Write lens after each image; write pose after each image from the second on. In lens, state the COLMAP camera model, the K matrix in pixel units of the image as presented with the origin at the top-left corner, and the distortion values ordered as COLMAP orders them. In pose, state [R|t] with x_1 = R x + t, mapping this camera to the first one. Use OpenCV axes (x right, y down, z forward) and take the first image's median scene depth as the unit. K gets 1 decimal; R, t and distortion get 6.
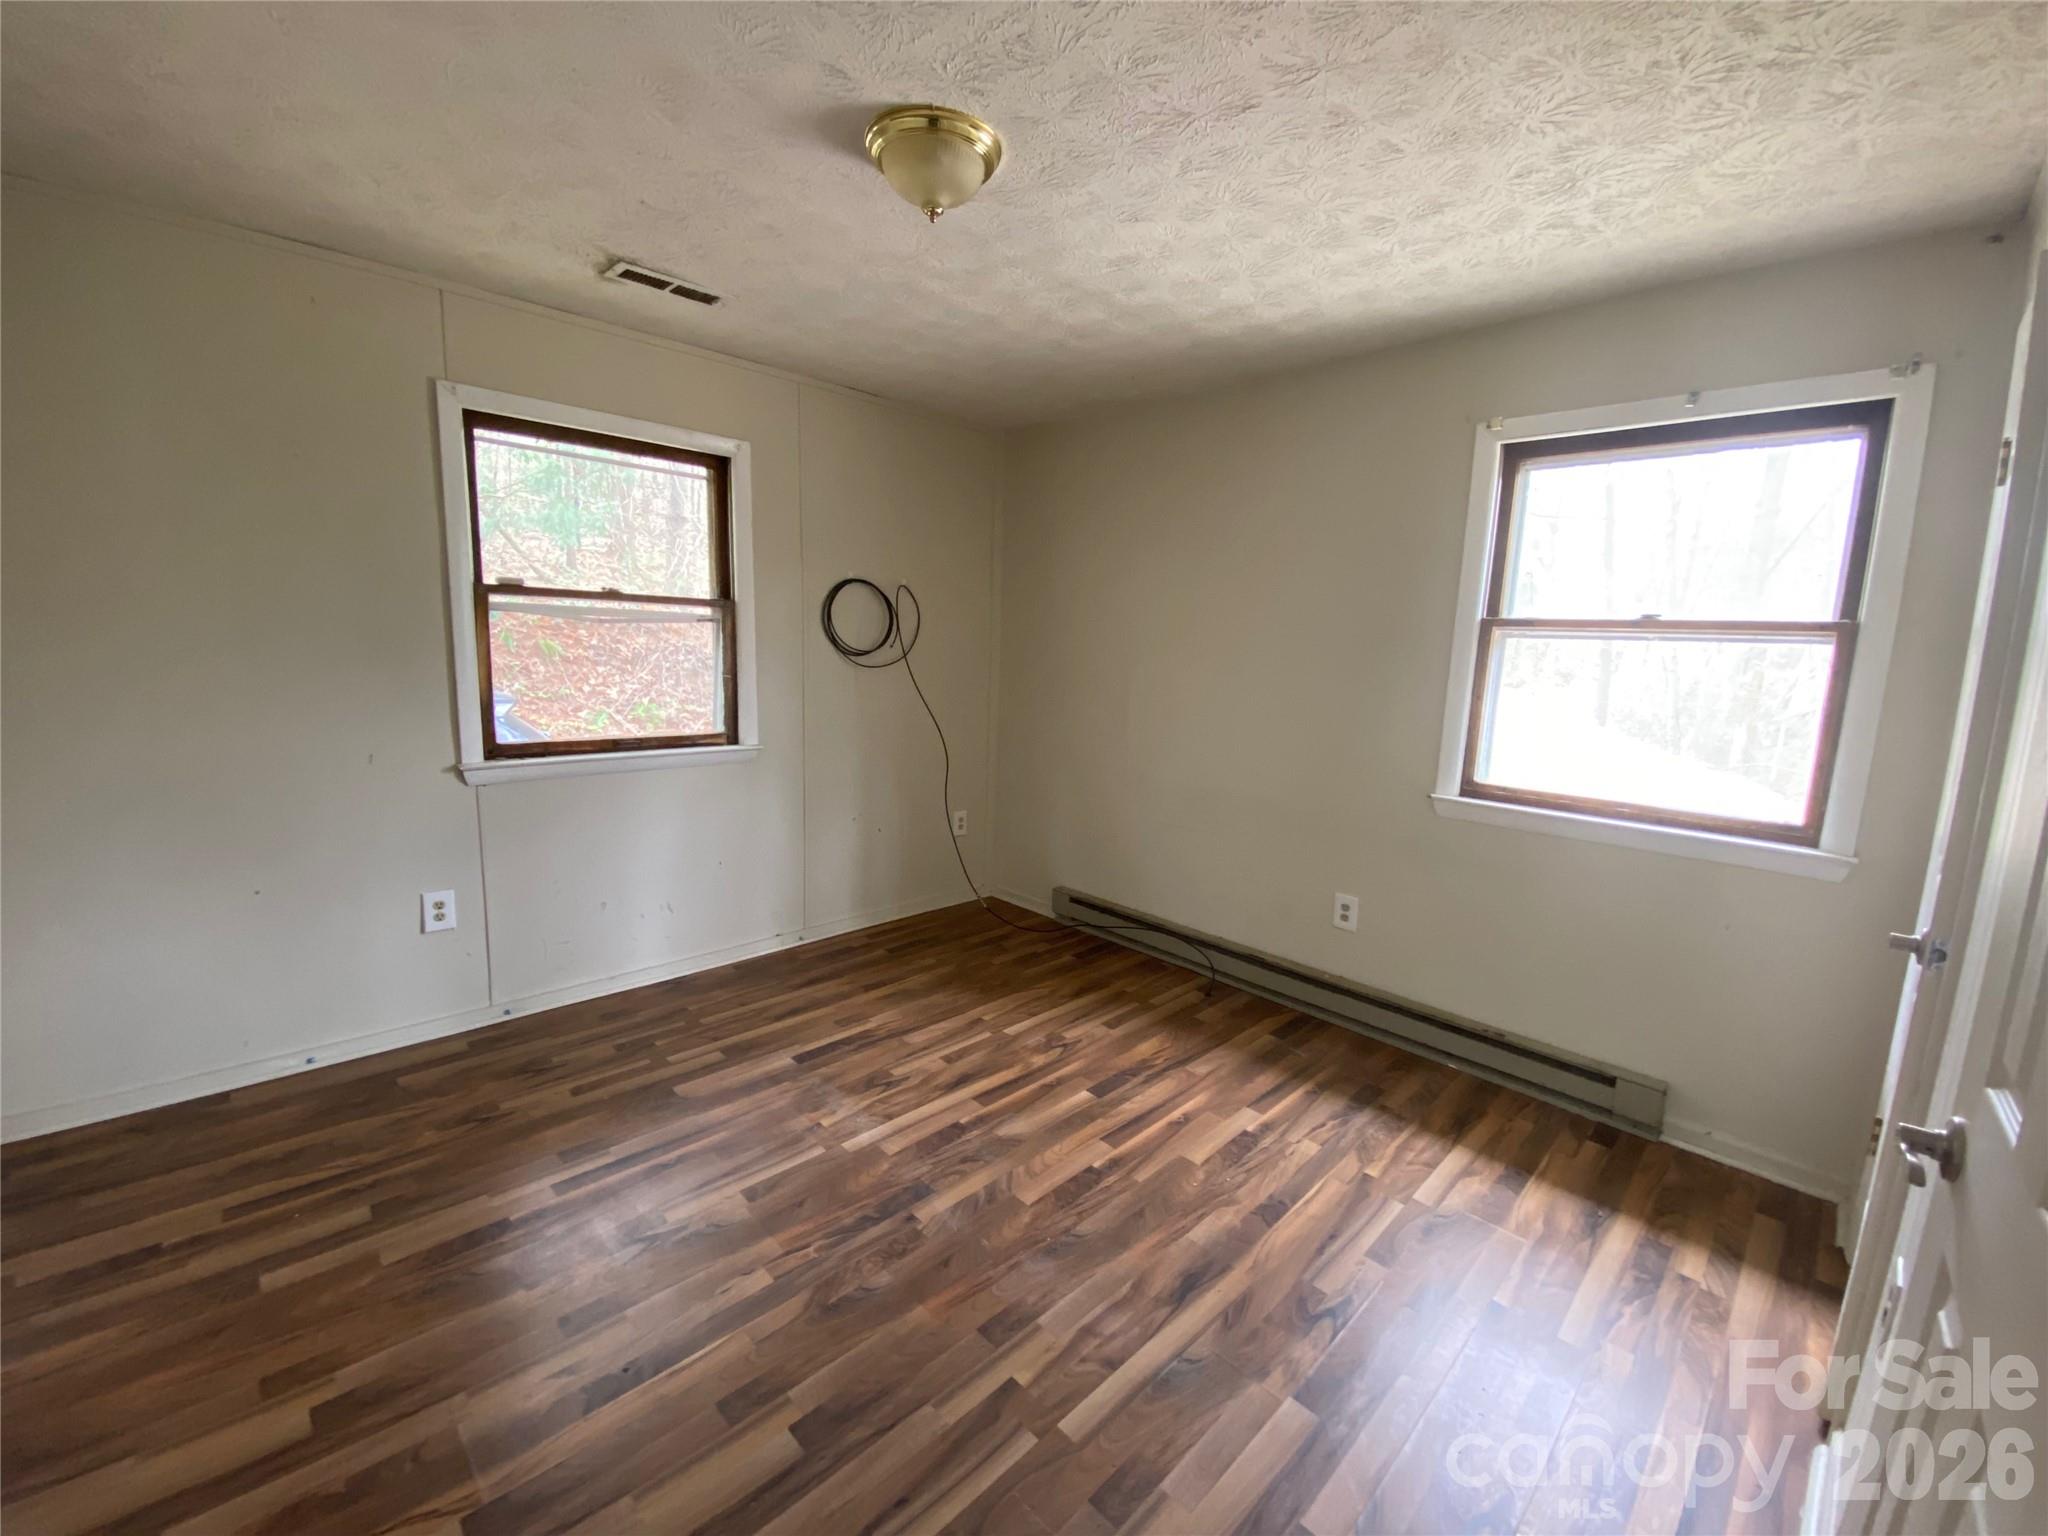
lens RADIAL K [[823.4, 0, 1023.1], [0, 823.4, 768.9], [0, 0, 1]] dist [0.034435, -0.030252]
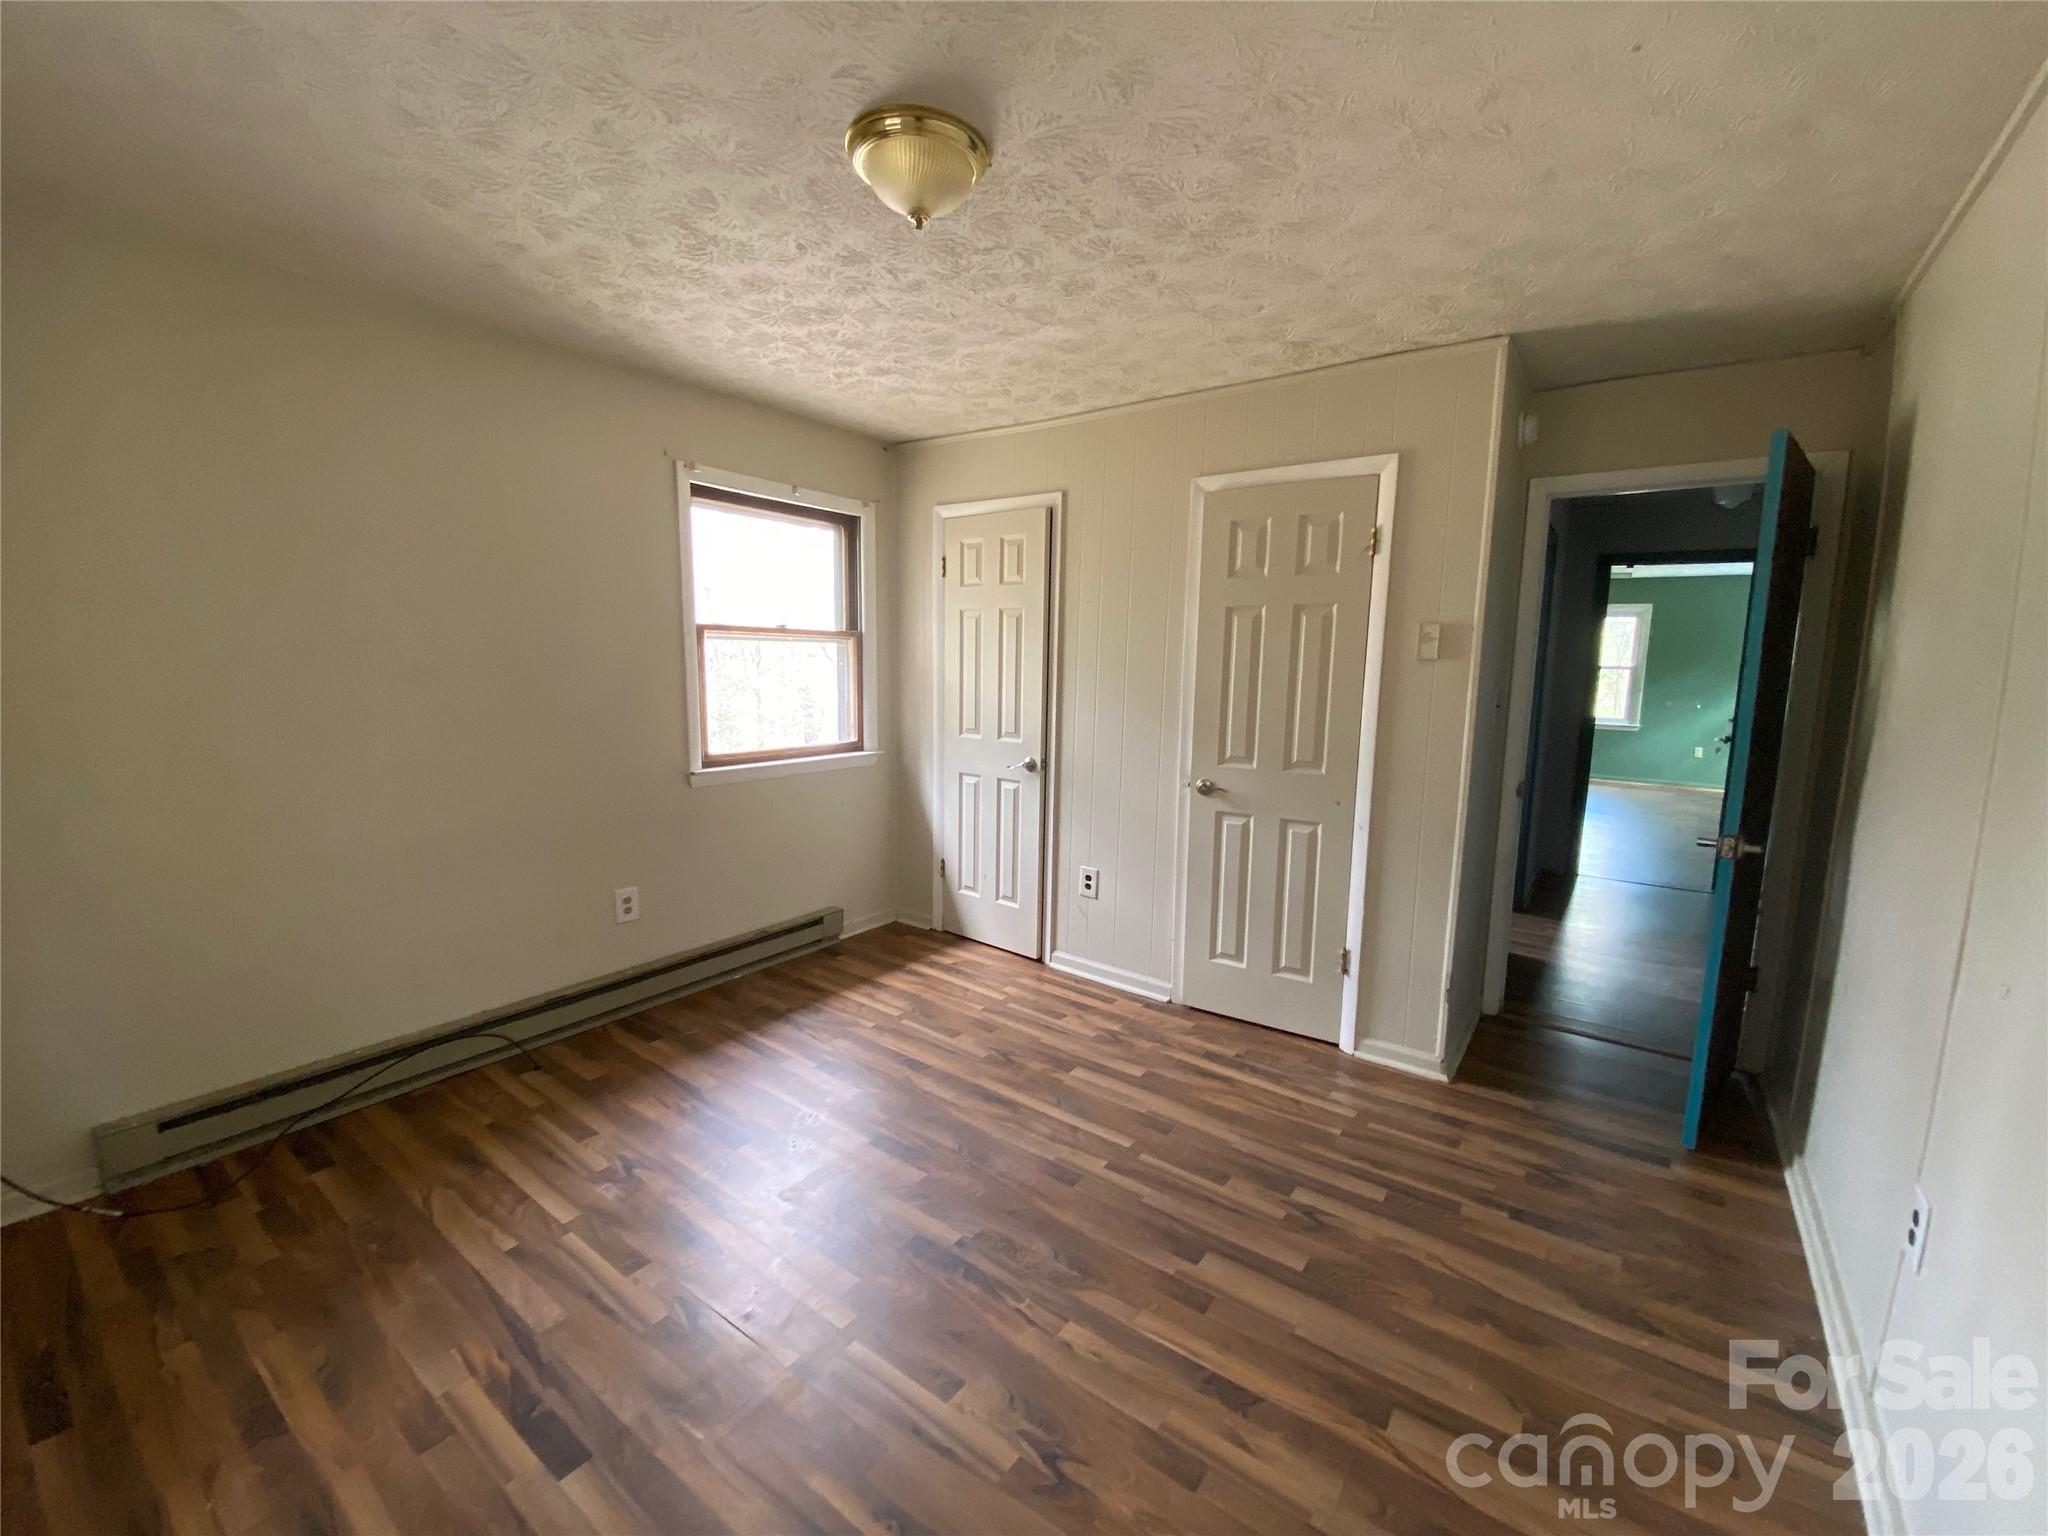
lens RADIAL K [[823.4, 0, 1023.1], [0, 823.4, 768.9], [0, 0, 1]] dist [0.034435, -0.030252]
pose [[-0.166338, -0.176762, 0.970096, -0.783180], [0.123855, 0.972265, 0.198394, -0.159744], [-0.978259, 0.153152, -0.139832, 0.751655]]
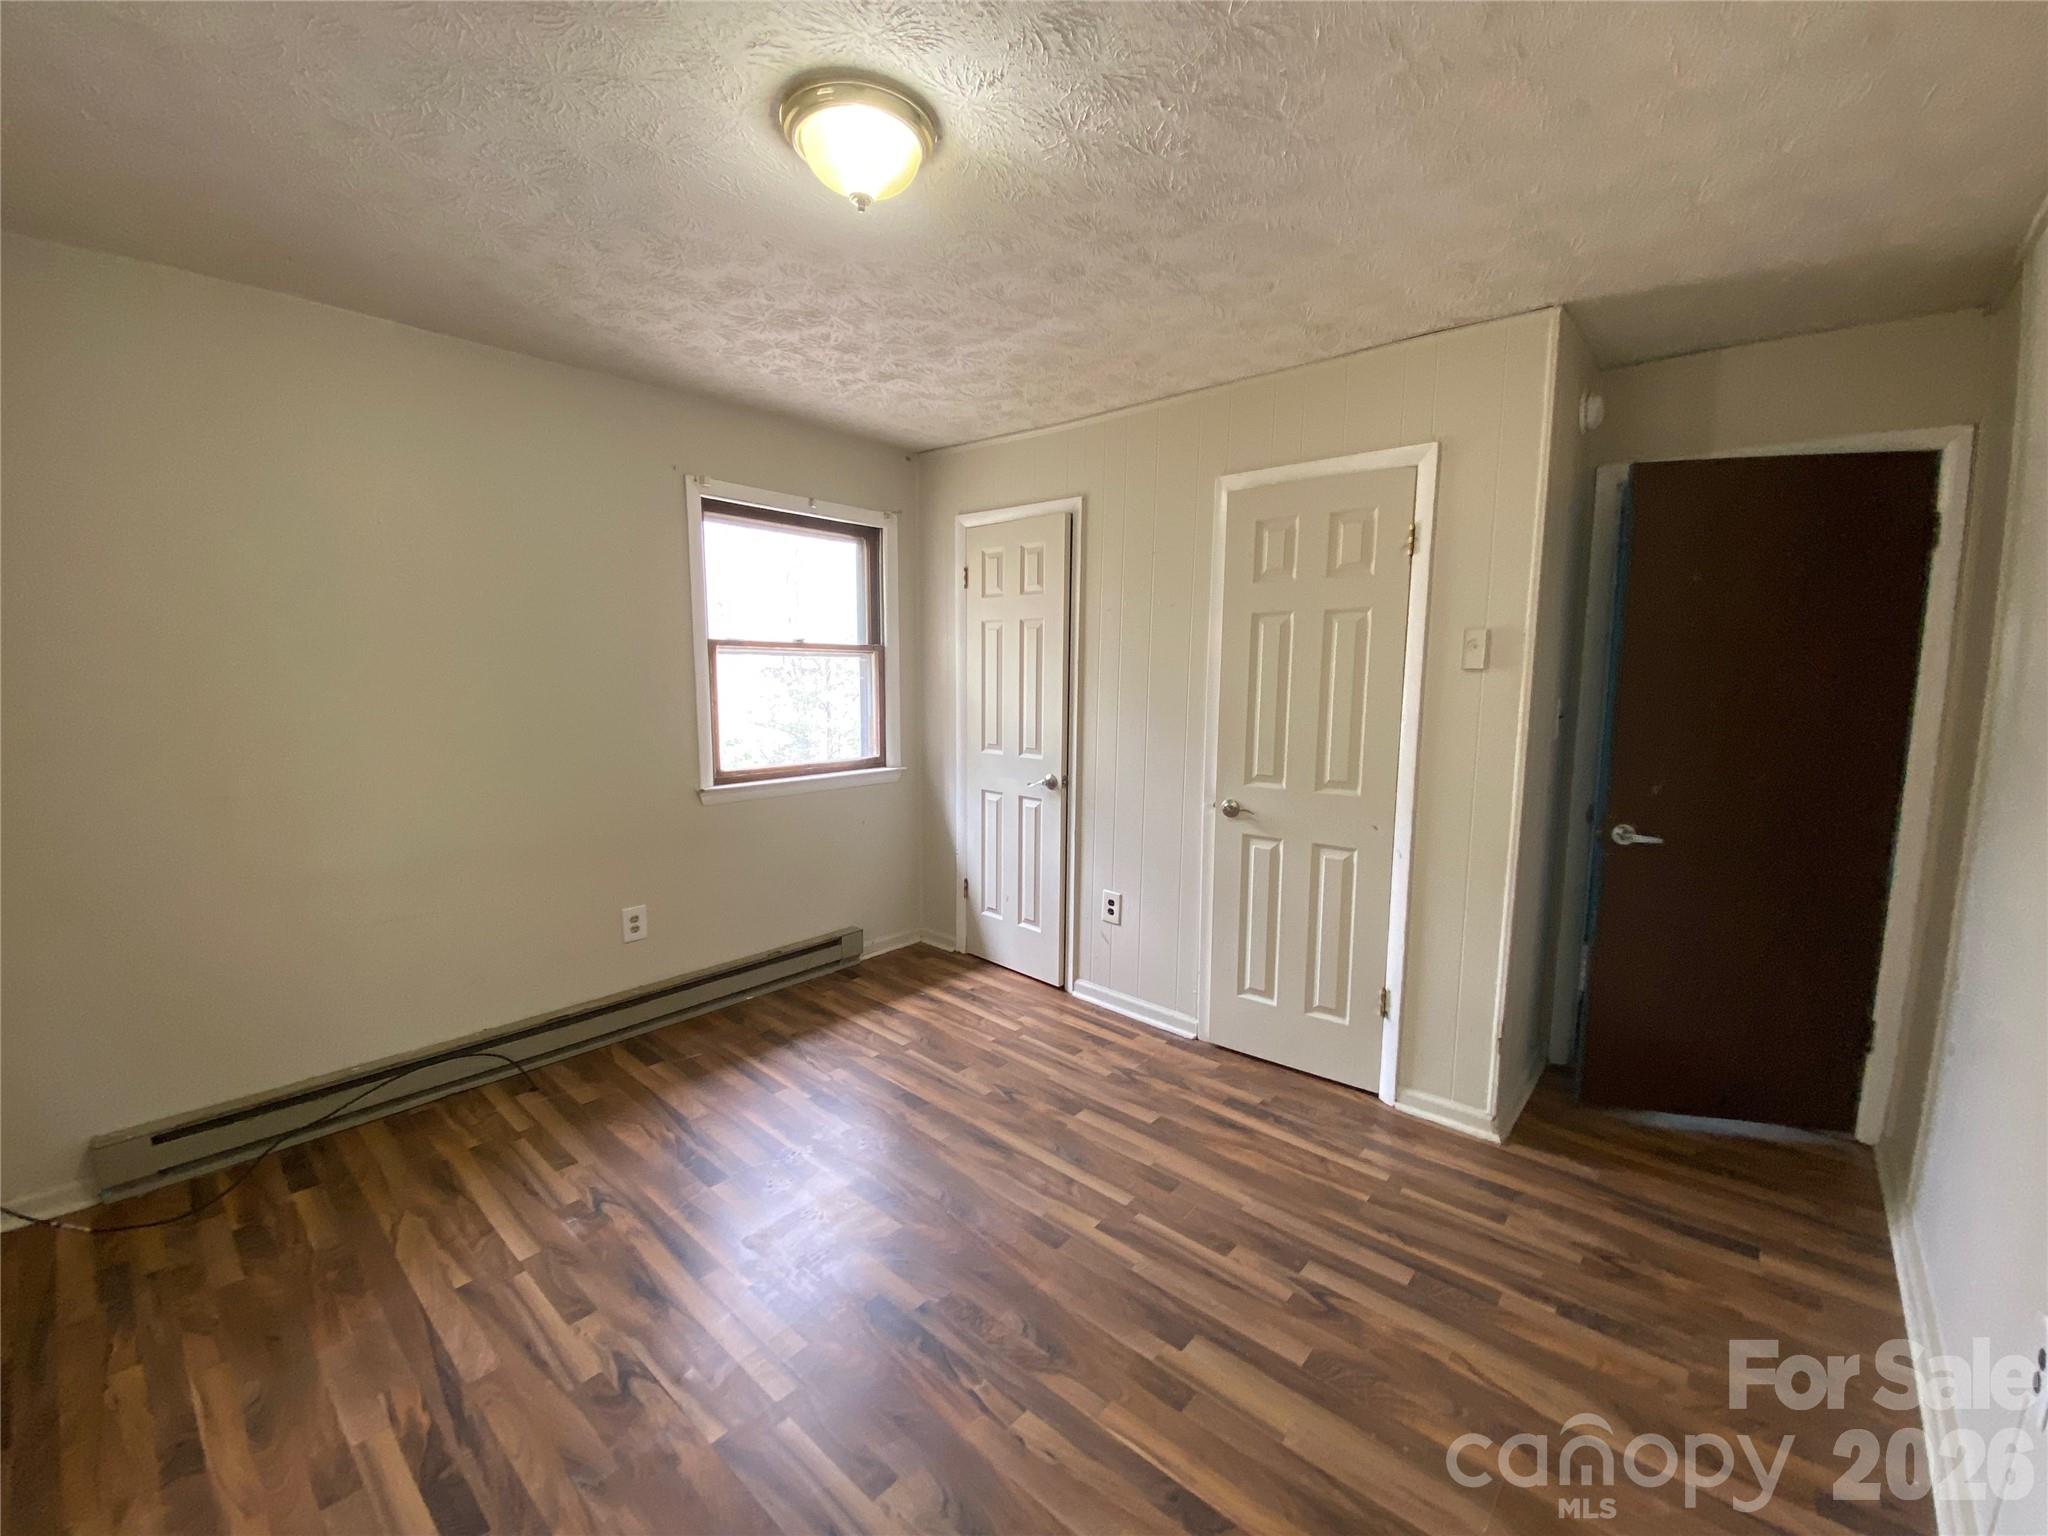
lens RADIAL K [[825.0, 0, 1024.0], [0, 825.0, 768.0], [0, 0, 1]] dist [0.028544, -0.024472]
pose [[-0.076034, -0.161161, 0.983995, -0.732264], [0.138067, 0.975644, 0.170462, -0.143471], [-0.987500, 0.148818, -0.051931, 0.651579]]
